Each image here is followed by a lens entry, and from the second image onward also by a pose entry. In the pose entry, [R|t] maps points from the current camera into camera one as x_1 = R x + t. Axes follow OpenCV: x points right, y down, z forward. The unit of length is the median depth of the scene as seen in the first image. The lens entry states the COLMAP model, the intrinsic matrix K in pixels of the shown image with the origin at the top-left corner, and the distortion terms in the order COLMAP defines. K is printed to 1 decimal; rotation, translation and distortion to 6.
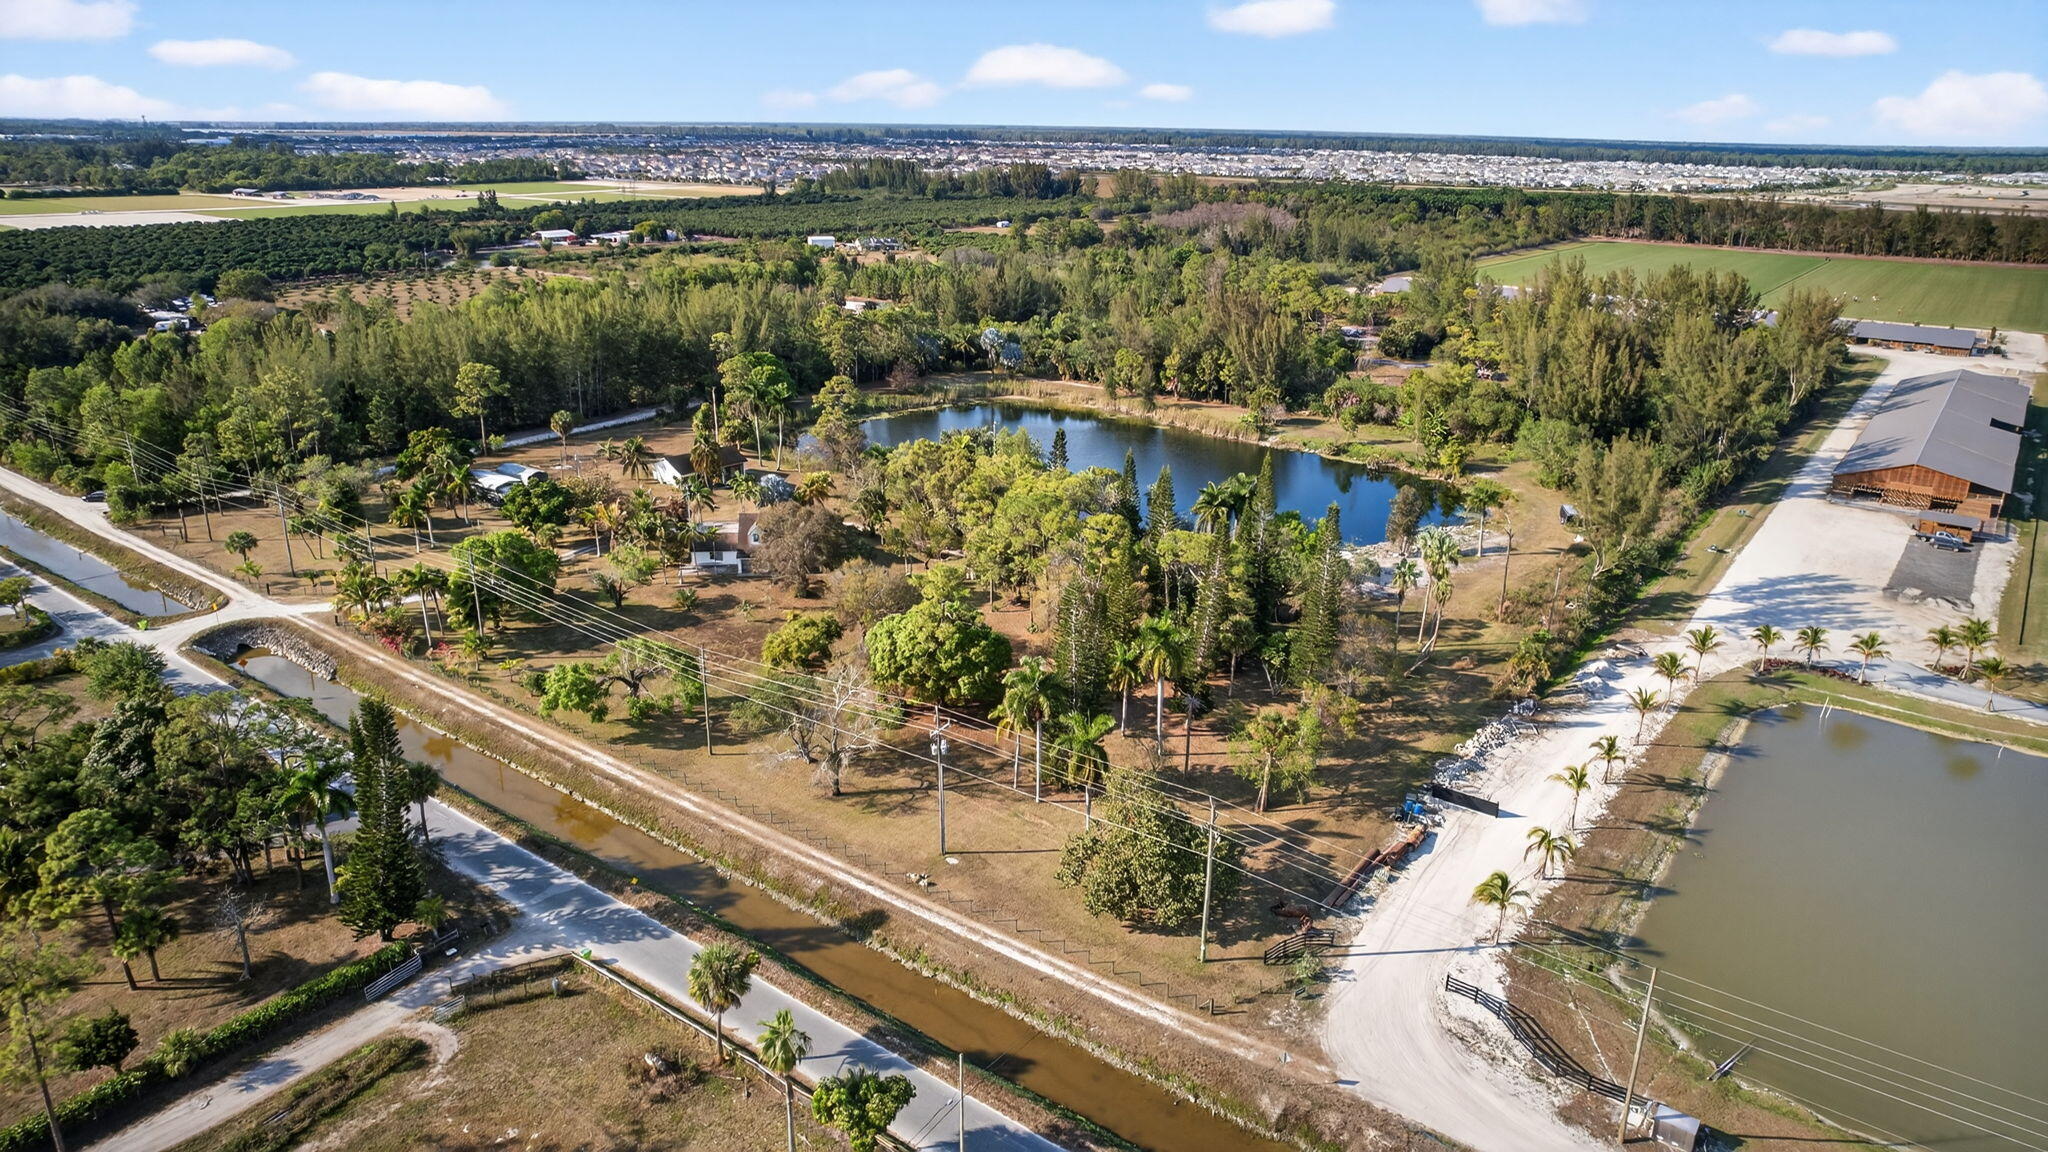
lens RADIAL K [[1336.2, 0, 1033.0], [0, 1336.2, 574.1], [0, 0, 1]] dist [-0.078993, 0.072993]
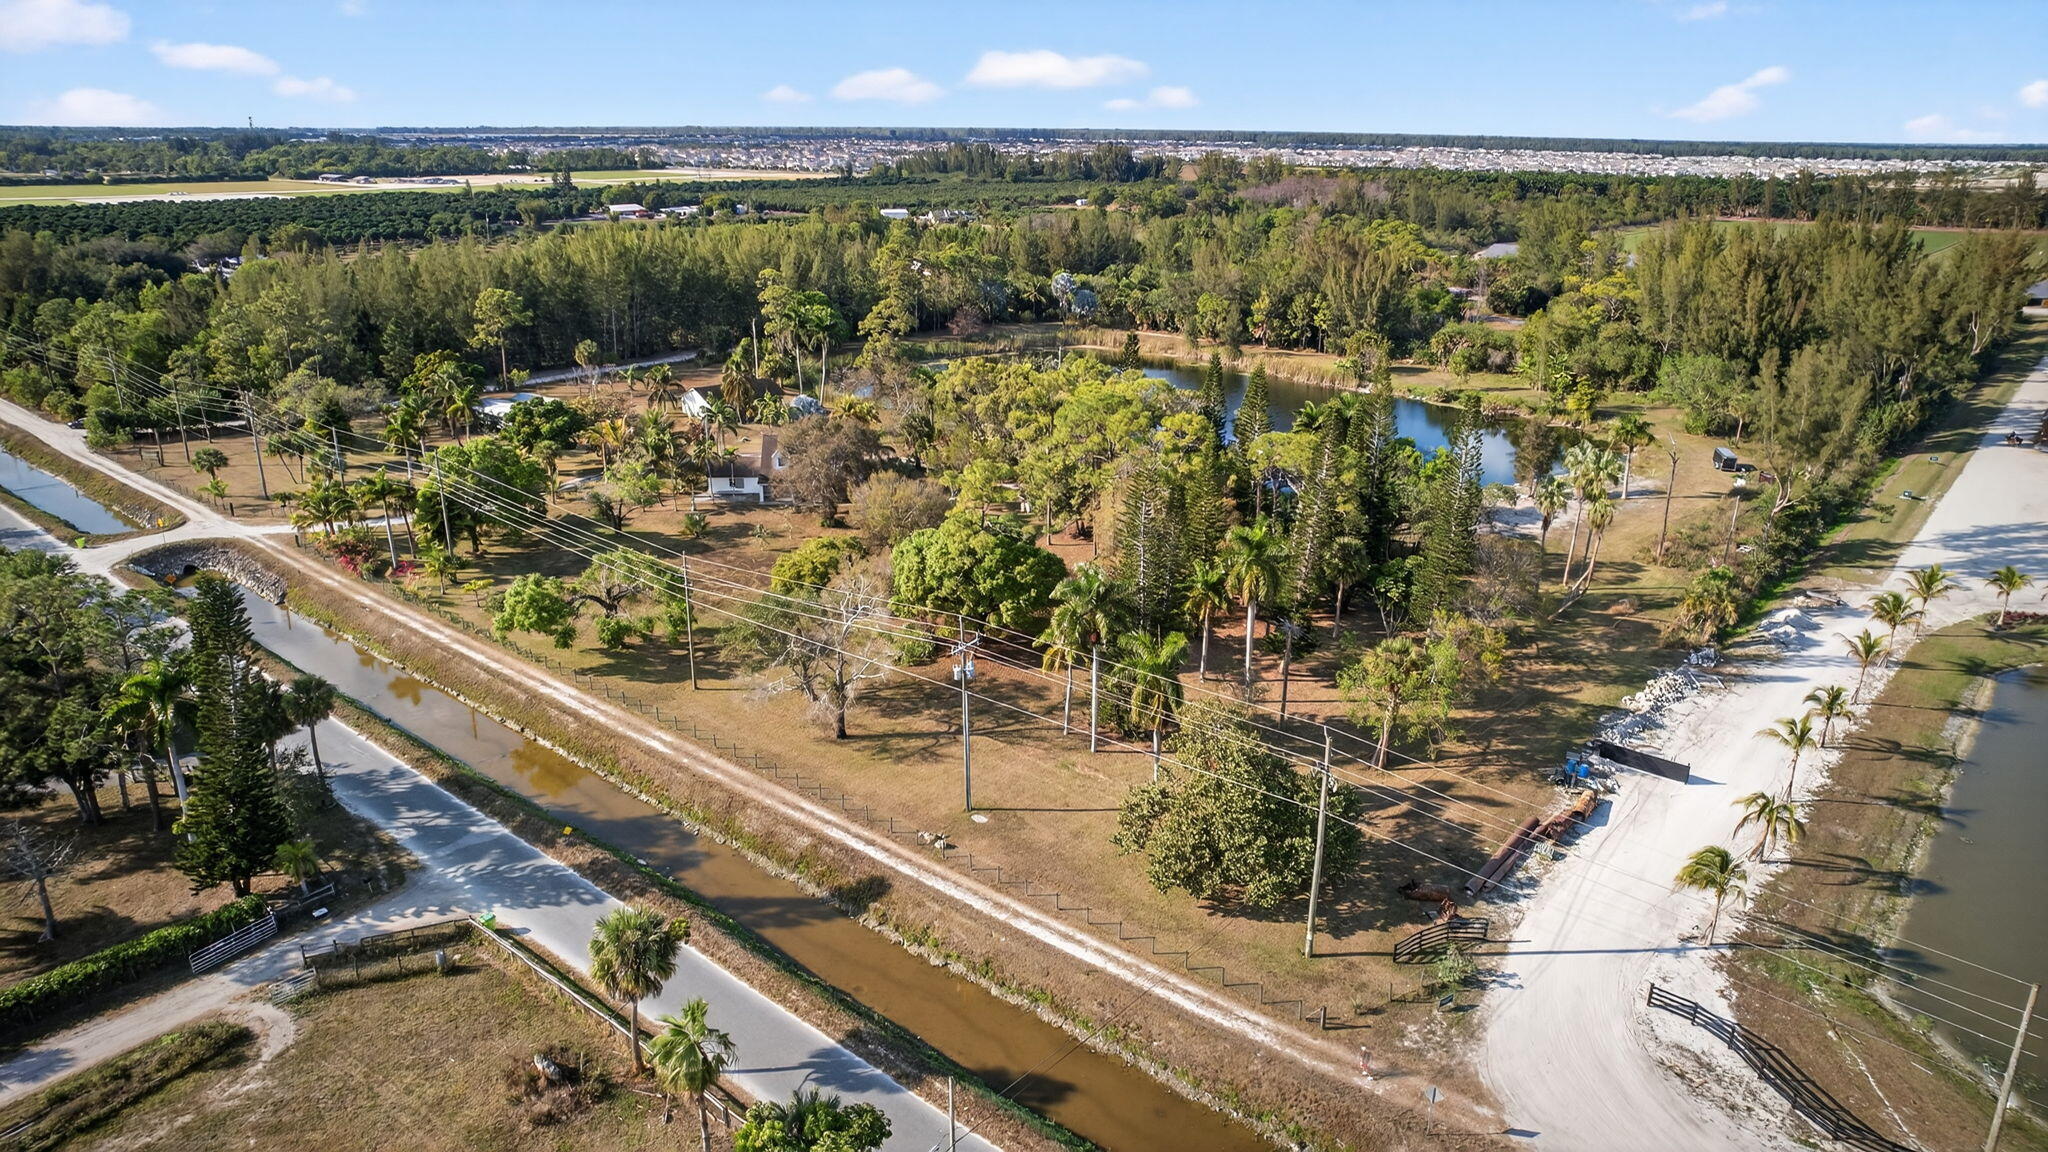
lens RADIAL K [[1336.2, 0, 1031.8], [0, 1336.2, 570.0], [0, 0, 1]] dist [-0.078993, 0.072993]
pose [[0.998130, 0.014943, -0.059270, 0.011047], [-0.015370, 0.999859, -0.006754, 0.062259], [0.059161, 0.007652, 0.998219, 0.186982]]
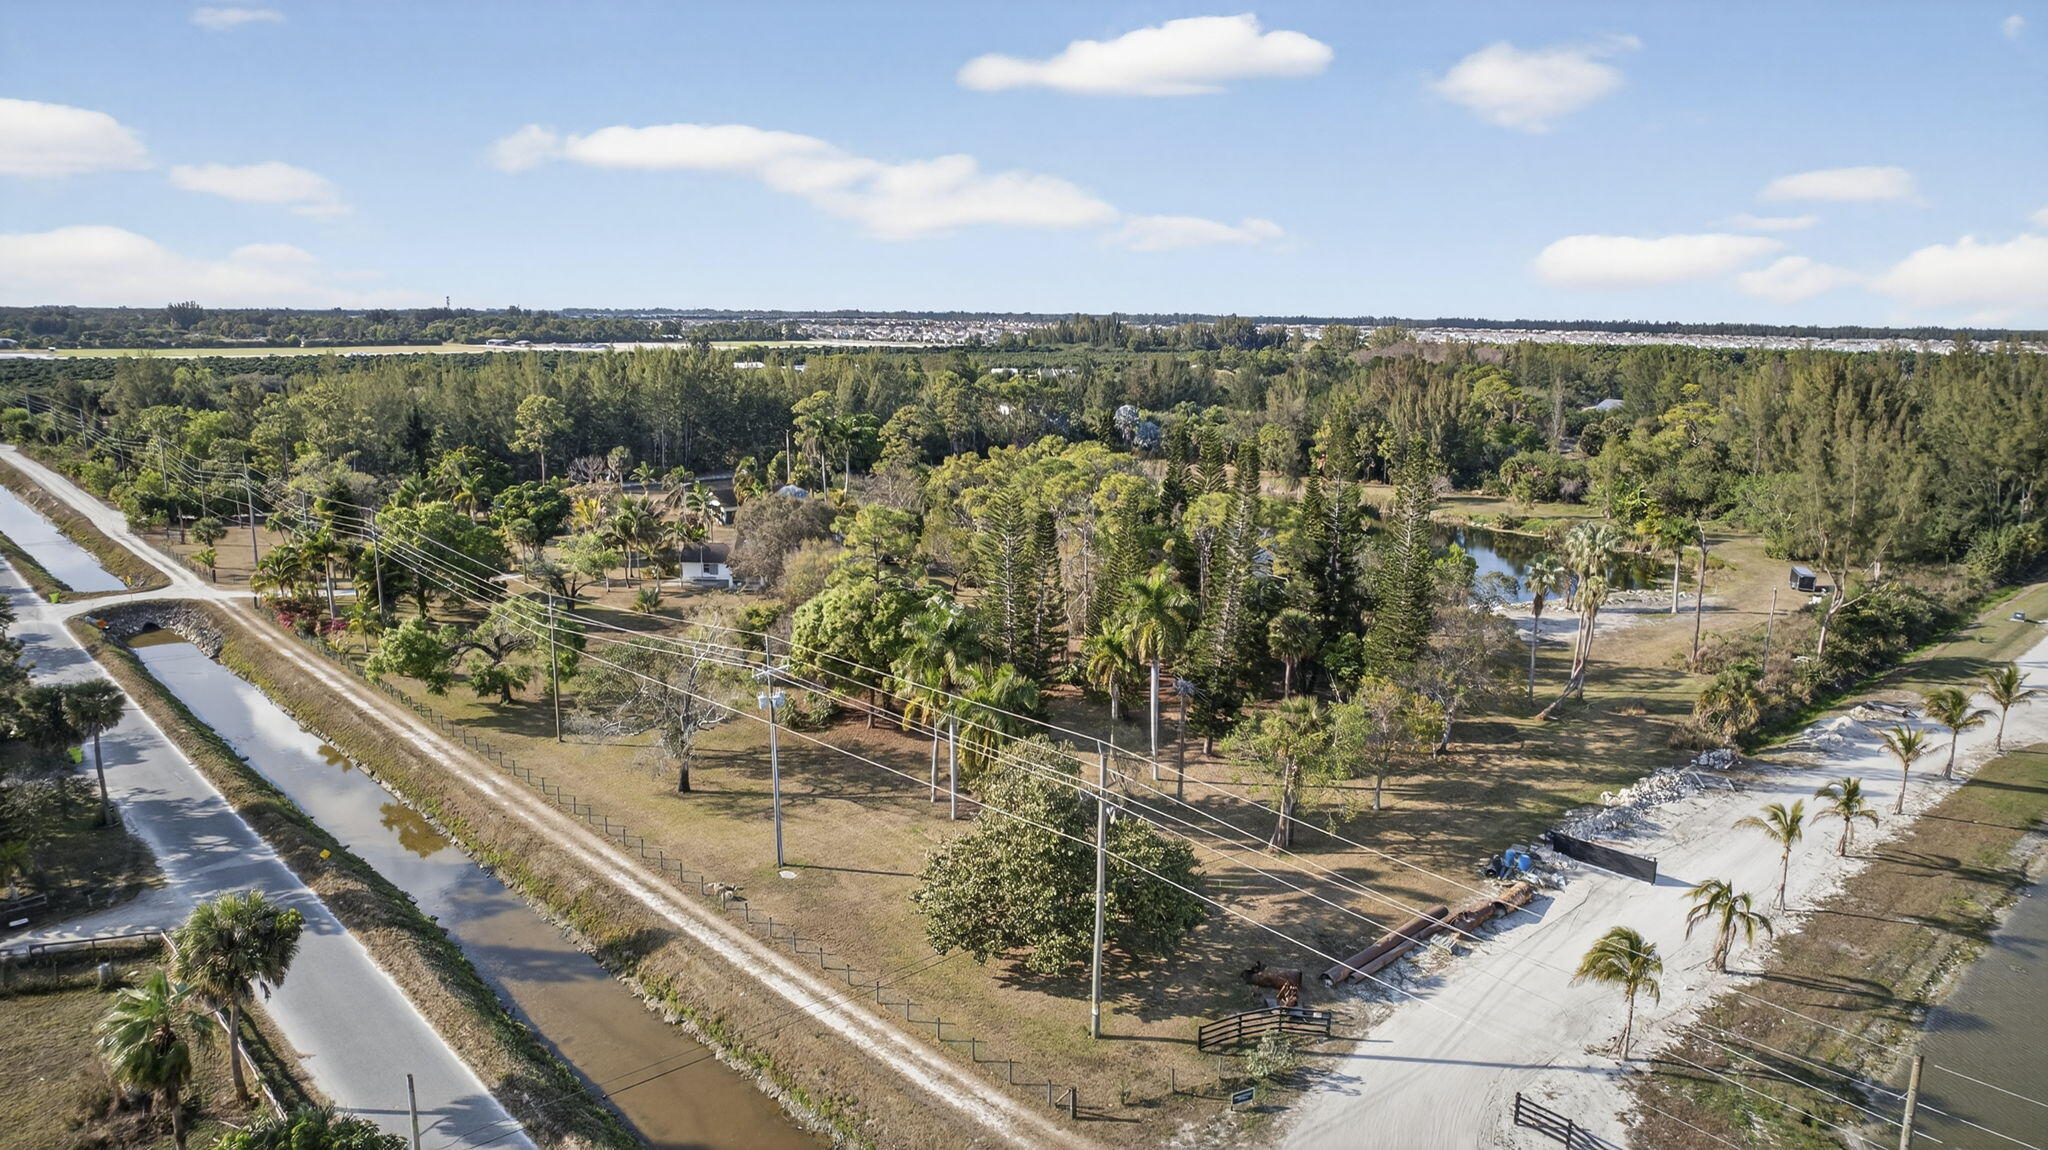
lens RADIAL K [[1336.2, 0, 1025.9], [0, 1336.2, 560.9], [0, 0, 1]] dist [-0.078993, 0.072993]
pose [[0.984614, 0.029855, -0.172171, 0.140589], [-0.054916, 0.988243, -0.142691, 0.121830], [0.165887, 0.149951, 0.974677, 0.278645]]
